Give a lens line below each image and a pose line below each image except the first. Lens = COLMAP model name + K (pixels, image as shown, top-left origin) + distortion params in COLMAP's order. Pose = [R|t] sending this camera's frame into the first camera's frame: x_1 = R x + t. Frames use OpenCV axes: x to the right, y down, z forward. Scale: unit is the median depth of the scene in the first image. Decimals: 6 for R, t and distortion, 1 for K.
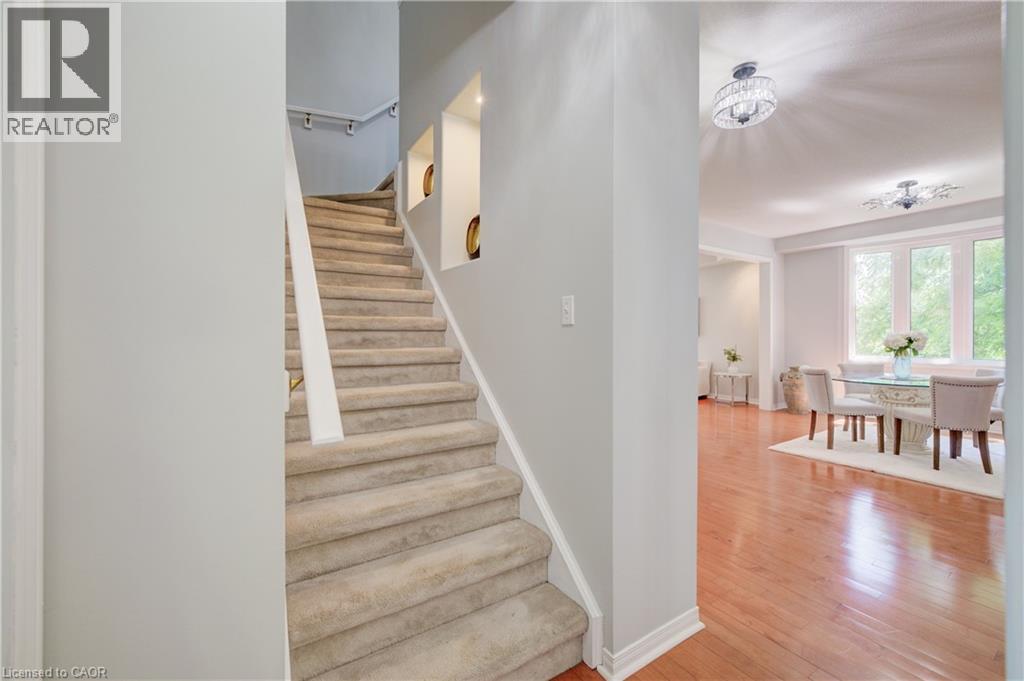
lens RADIAL K [[410.9, 0, 511.3], [0, 410.9, 338.5], [0, 0, 1]] dist [-0.003211, 0.001942]
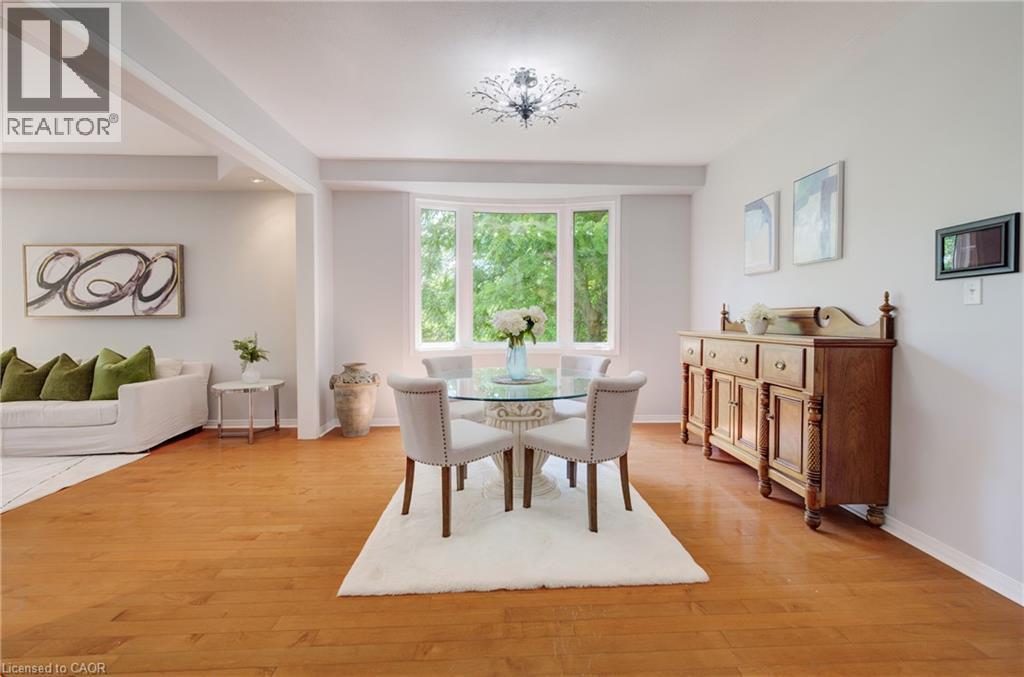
lens RADIAL K [[411.2, 0, 530.8], [0, 411.2, 331.1], [0, 0, 1]] dist [0.001170, 0.000591]
pose [[0.475086, -0.017629, 0.879763, 0.245139], [0.003514, 0.999829, 0.018137, 0.005042], [-0.879932, -0.005526, 0.475067, 0.426015]]
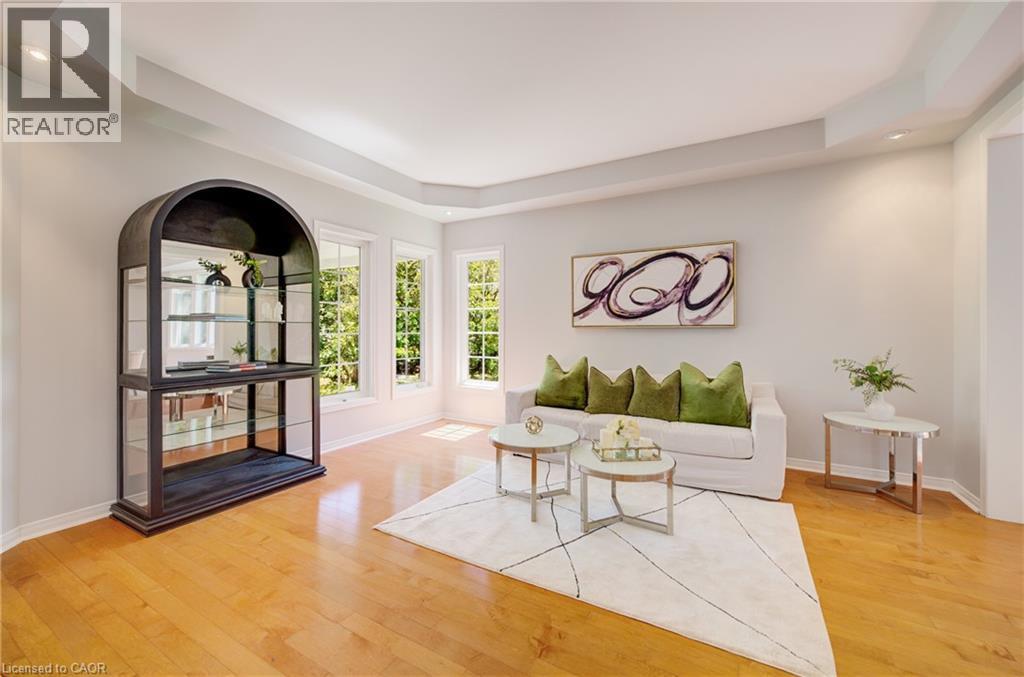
lens RADIAL K [[411.2, 0, 515.3], [0, 411.2, 330.3], [0, 0, 1]] dist [0.001170, 0.000591]
pose [[0.873355, 0.008782, 0.487005, 0.023692], [-0.008481, 0.999960, -0.002823, 0.000616], [-0.487010, -0.001665, 0.873395, 0.910147]]
